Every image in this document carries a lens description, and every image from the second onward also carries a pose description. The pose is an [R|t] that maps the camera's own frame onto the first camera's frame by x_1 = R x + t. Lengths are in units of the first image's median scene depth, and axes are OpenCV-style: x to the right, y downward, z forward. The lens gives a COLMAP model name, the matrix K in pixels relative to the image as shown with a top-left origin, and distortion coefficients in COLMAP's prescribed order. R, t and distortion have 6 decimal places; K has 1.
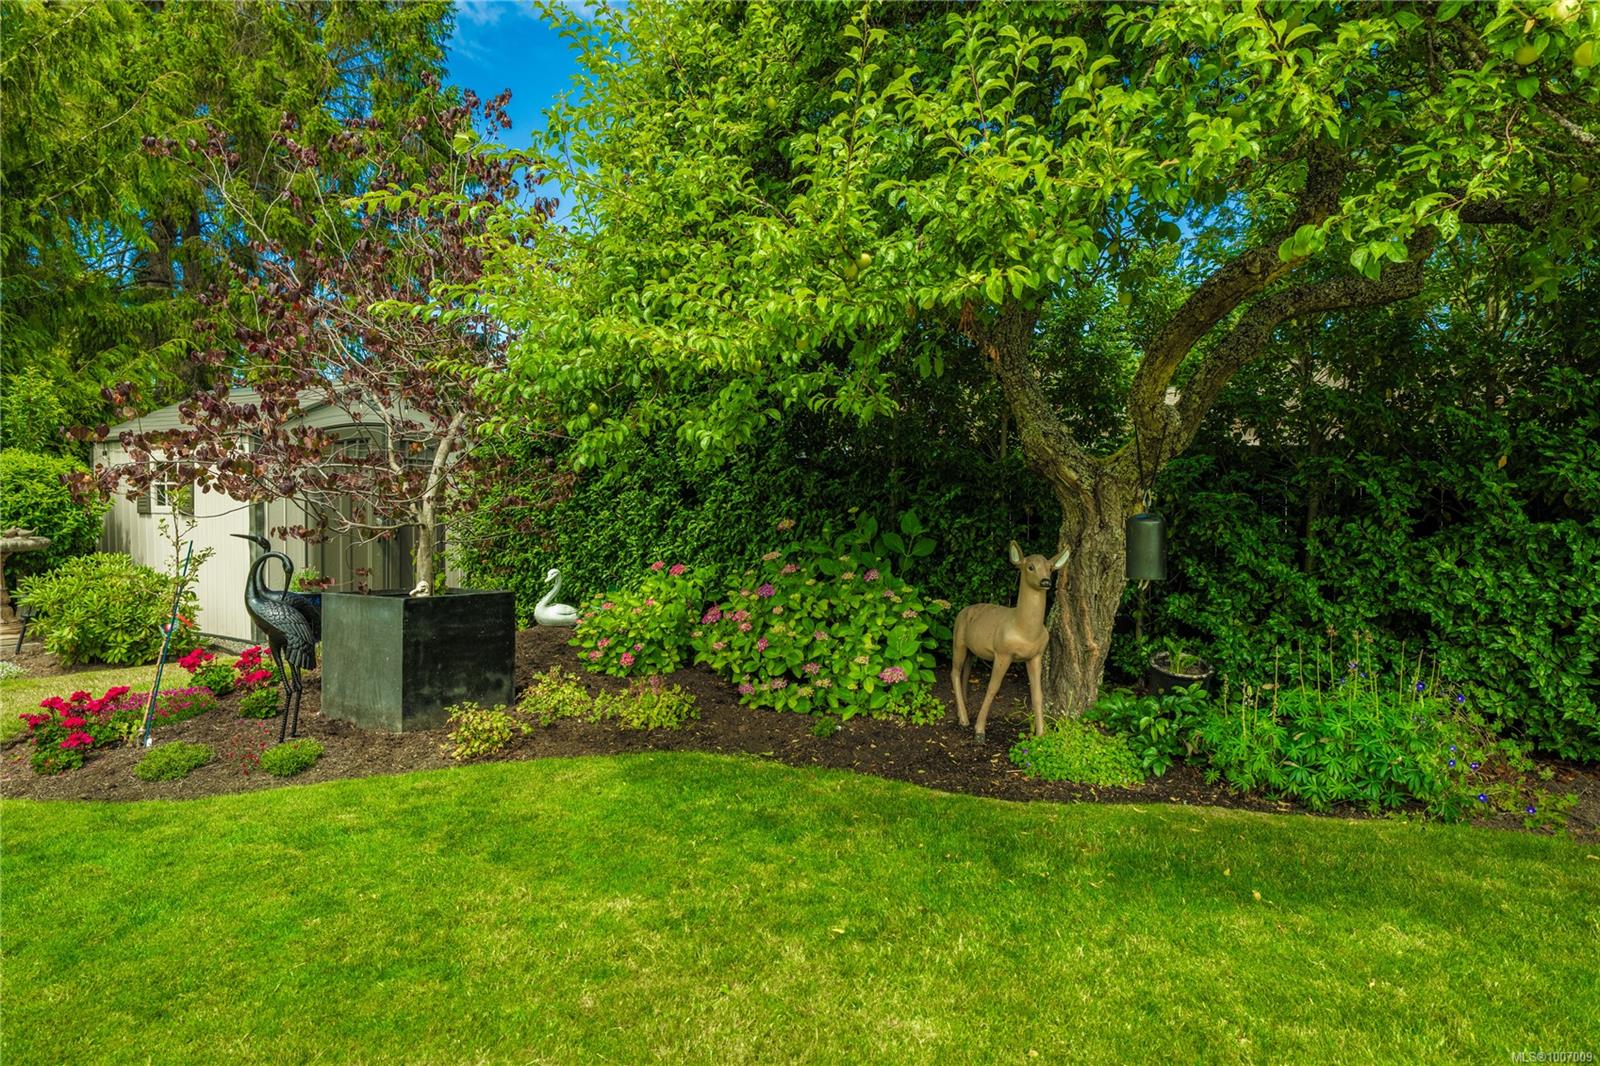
lens RADIAL K [[888.6, 0, 799.0], [0, 888.6, 533.5], [0, 0, 1]] dist [0.006098, 0.000889]
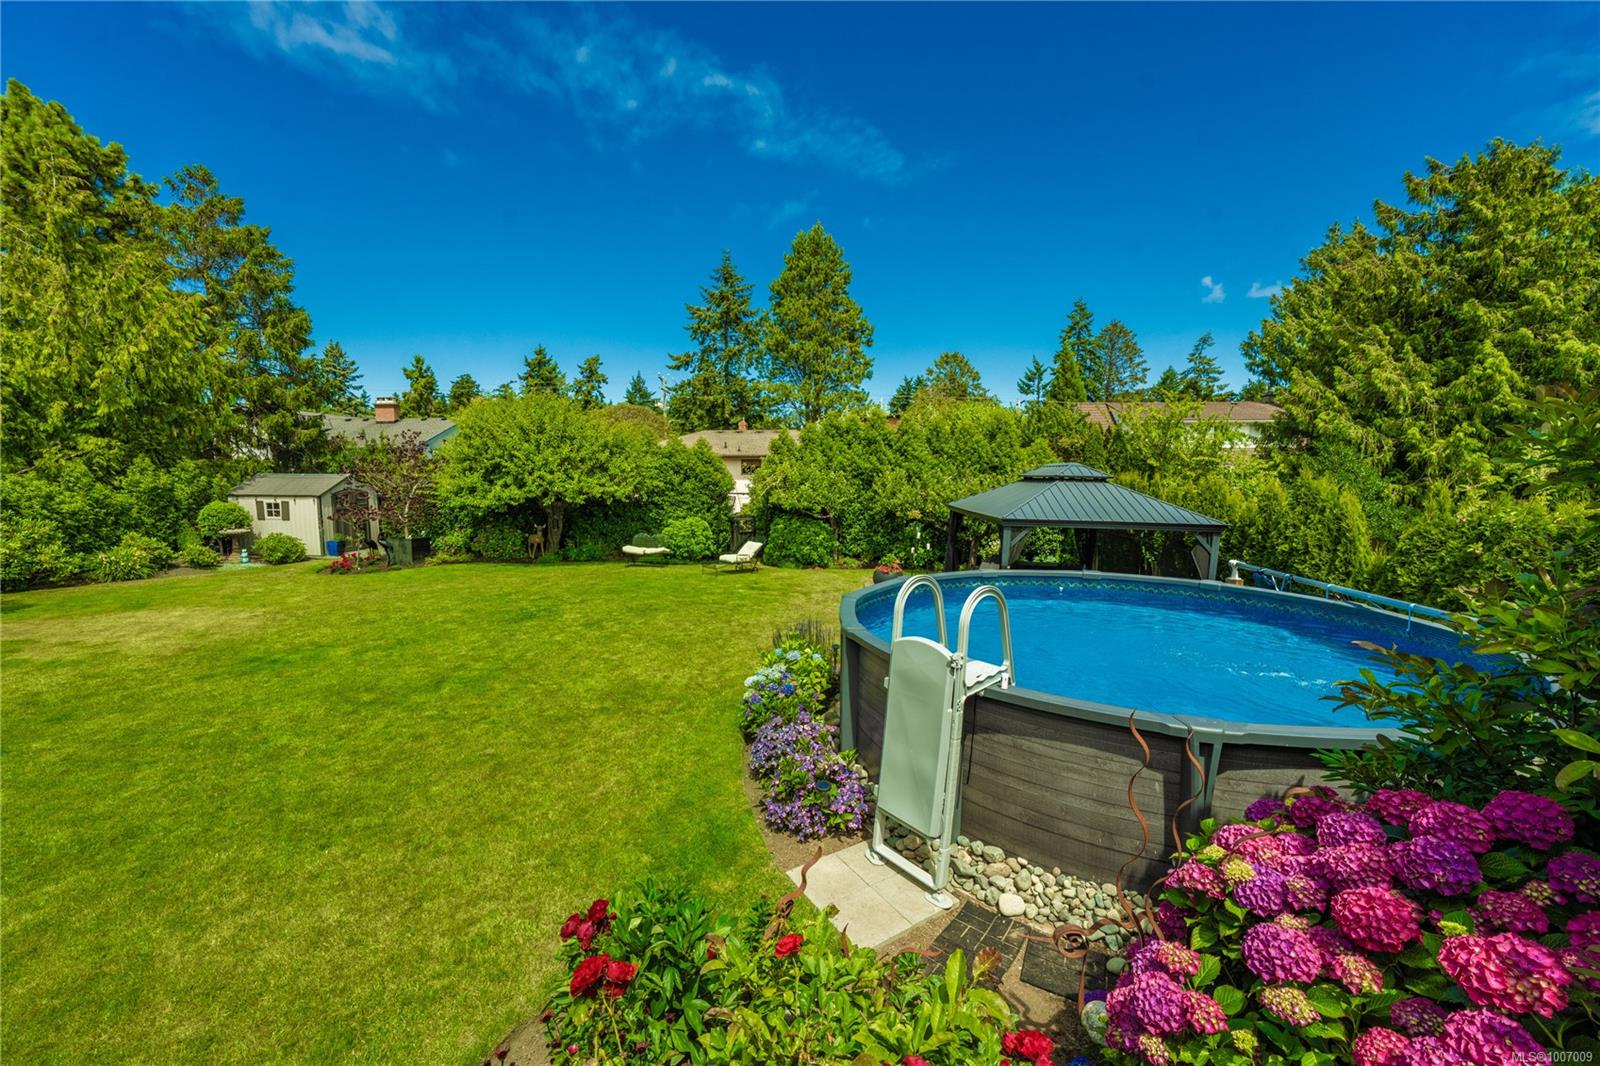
lens RADIAL K [[609.3, 0, 806.3], [0, 609.3, 533.8], [0, 0, 1]] dist [-0.001106, 0.000811]
pose [[0.895581, -0.052761, 0.441758, 0.044467], [0.015824, 0.996092, 0.086887, -0.158611], [-0.444617, -0.070825, 0.892917, -2.212620]]
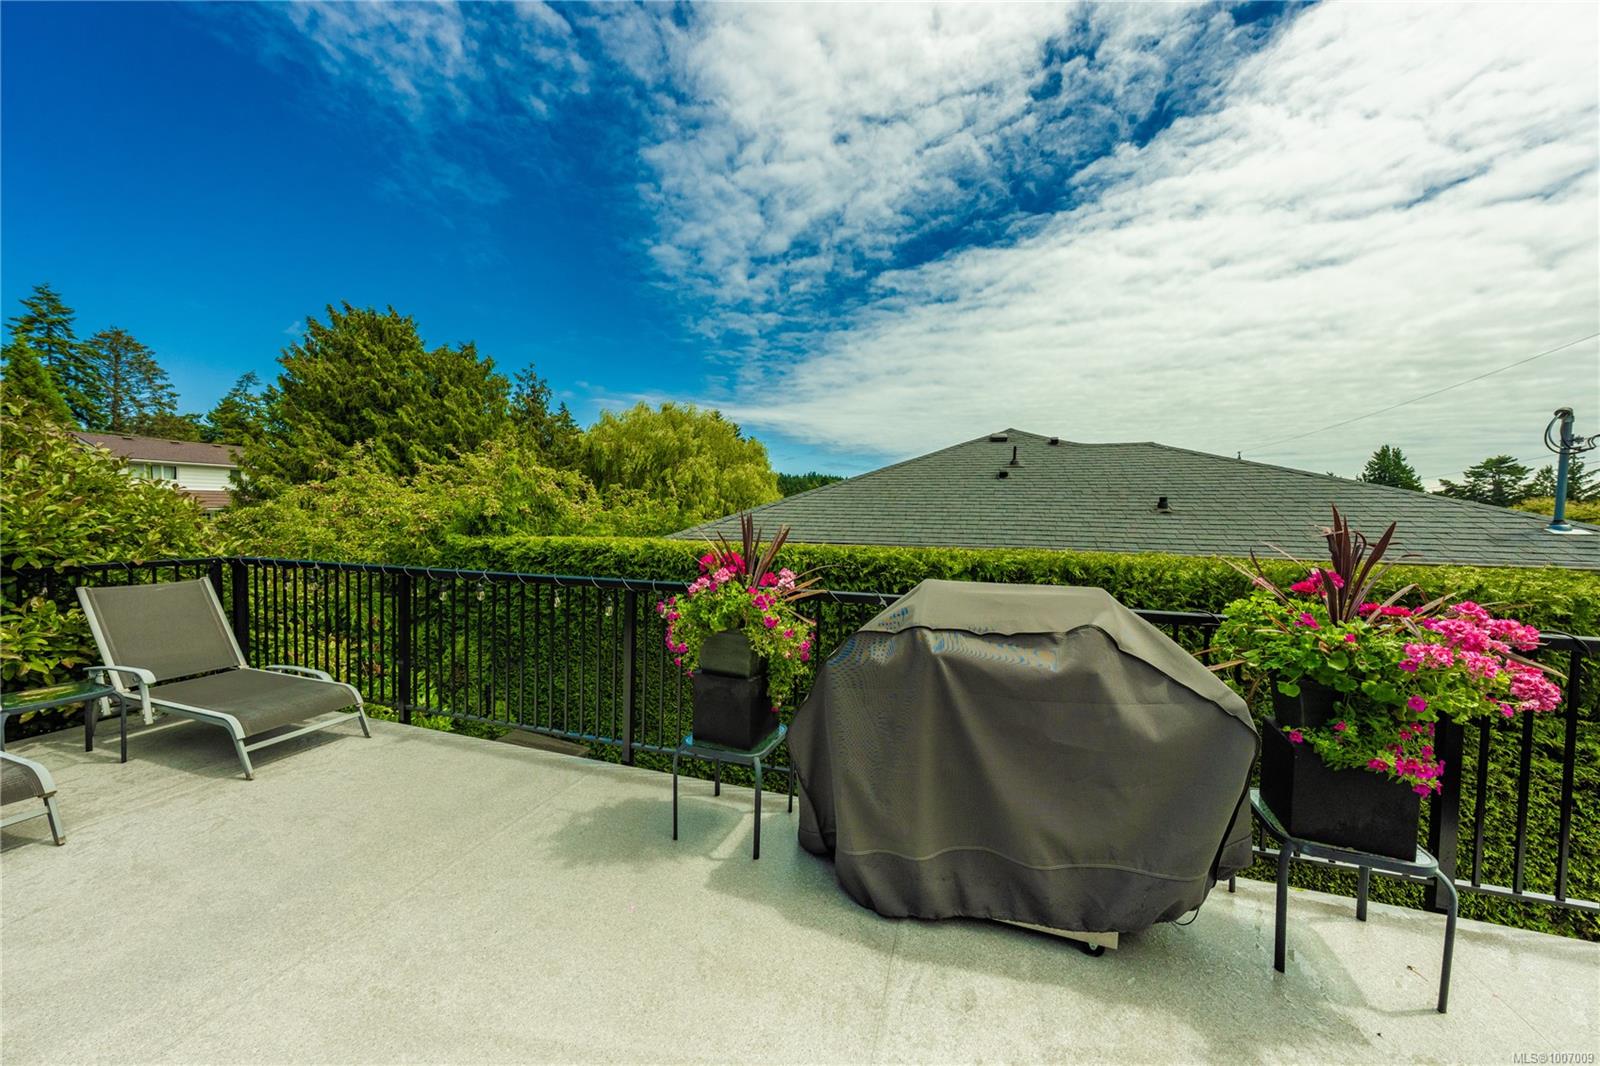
lens RADIAL K [[532.6, 0, 790.5], [0, 532.6, 537.3], [0, 0, 1]] dist [-0.002307, 0.000540]
pose [[-0.213871, -0.063732, 0.974781, -0.179352], [0.009646, 0.997683, 0.067346, -0.256705], [-0.976814, 0.023806, -0.212761, -2.978015]]
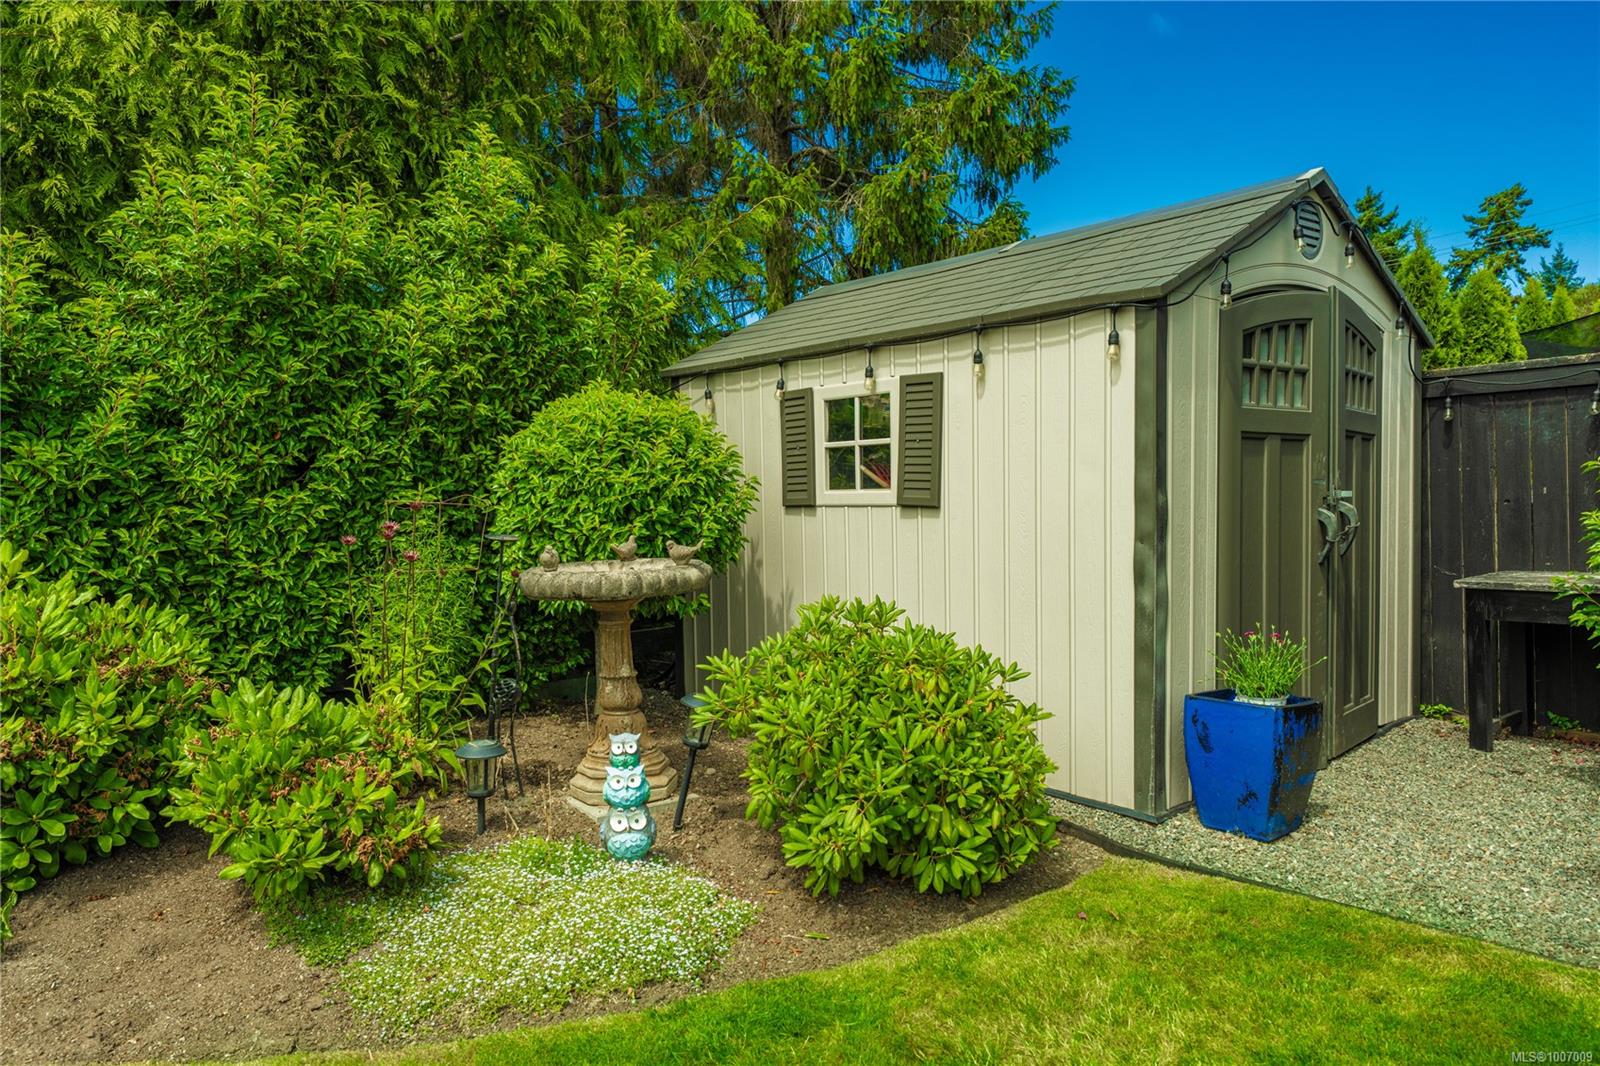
lens RADIAL K [[1047.7, 0, 797.9], [0, 1047.7, 527.4], [0, 0, 1]] dist [0.006116, 0.000496]
pose [[0.939622, -0.014496, -0.341907, -0.665673], [0.013912, 0.999895, -0.004161, -0.010184], [0.341931, -0.000847, 0.939725, 0.558125]]
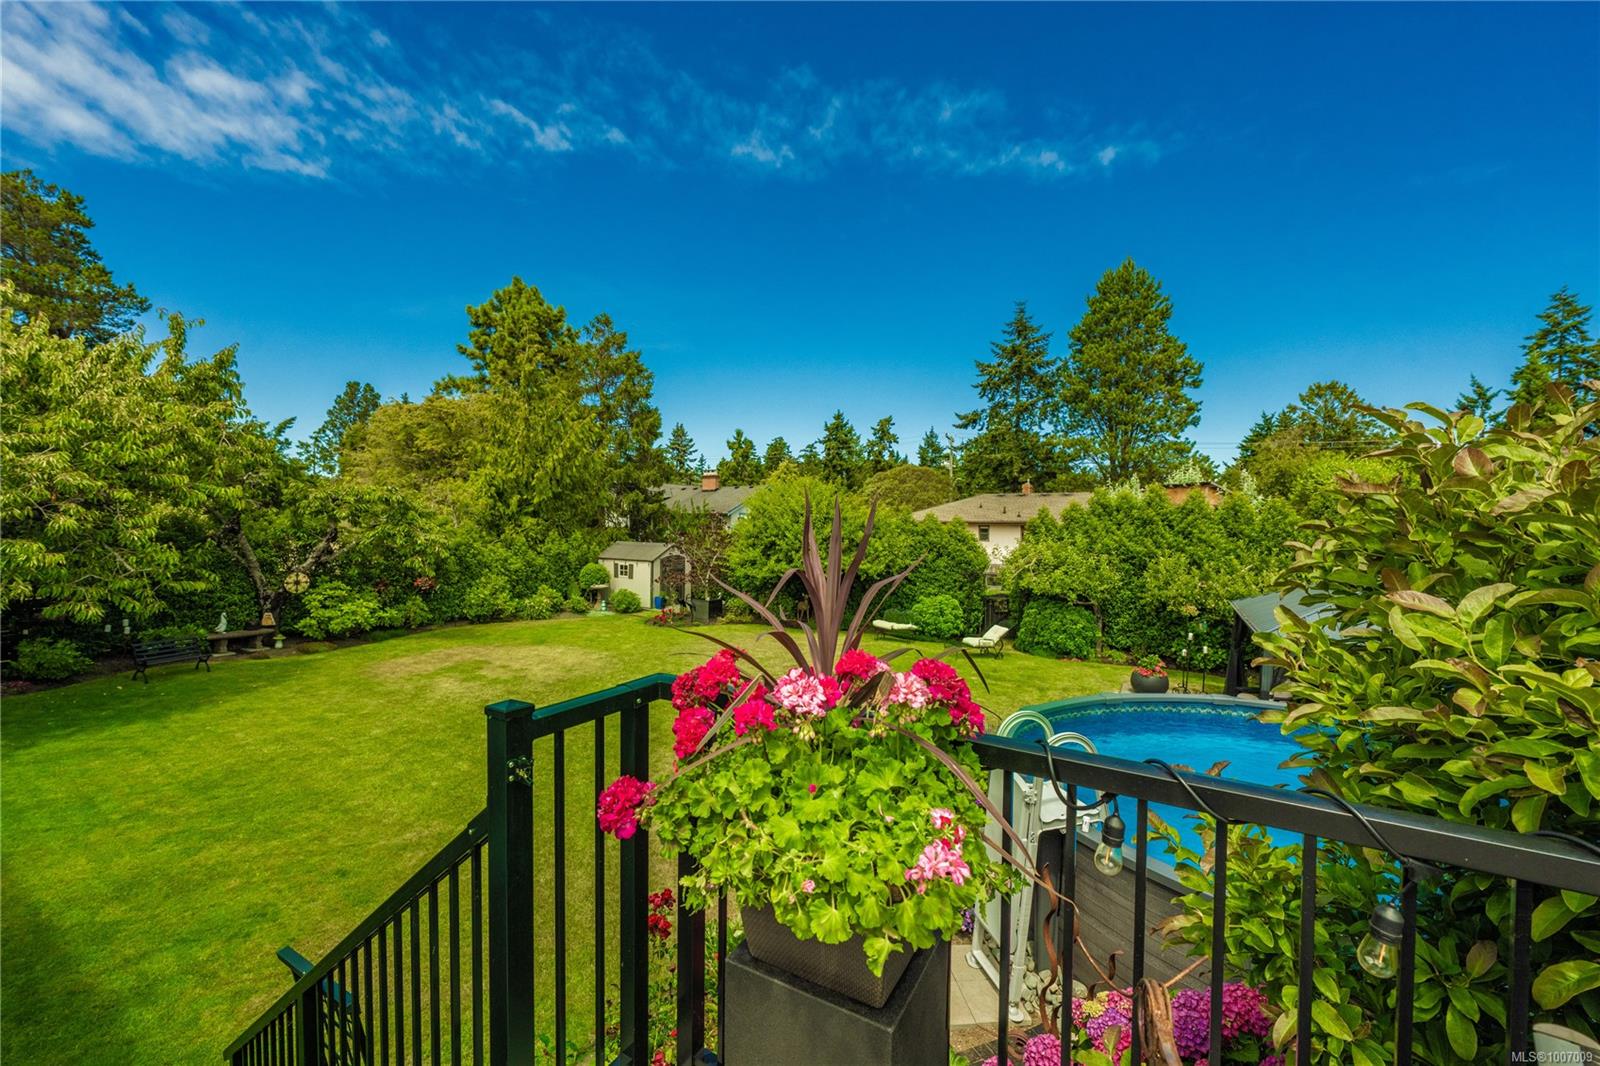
lens RADIAL K [[645.7, 0, 801.8], [0, 645.7, 536.2], [0, 0, 1]] dist [0.003897, -0.000872]
pose [[0.999981, 0.003238, -0.005273, 0.171270], [-0.003244, 0.999994, -0.001116, -0.262010], [0.005269, 0.001133, 0.999985, -2.458443]]
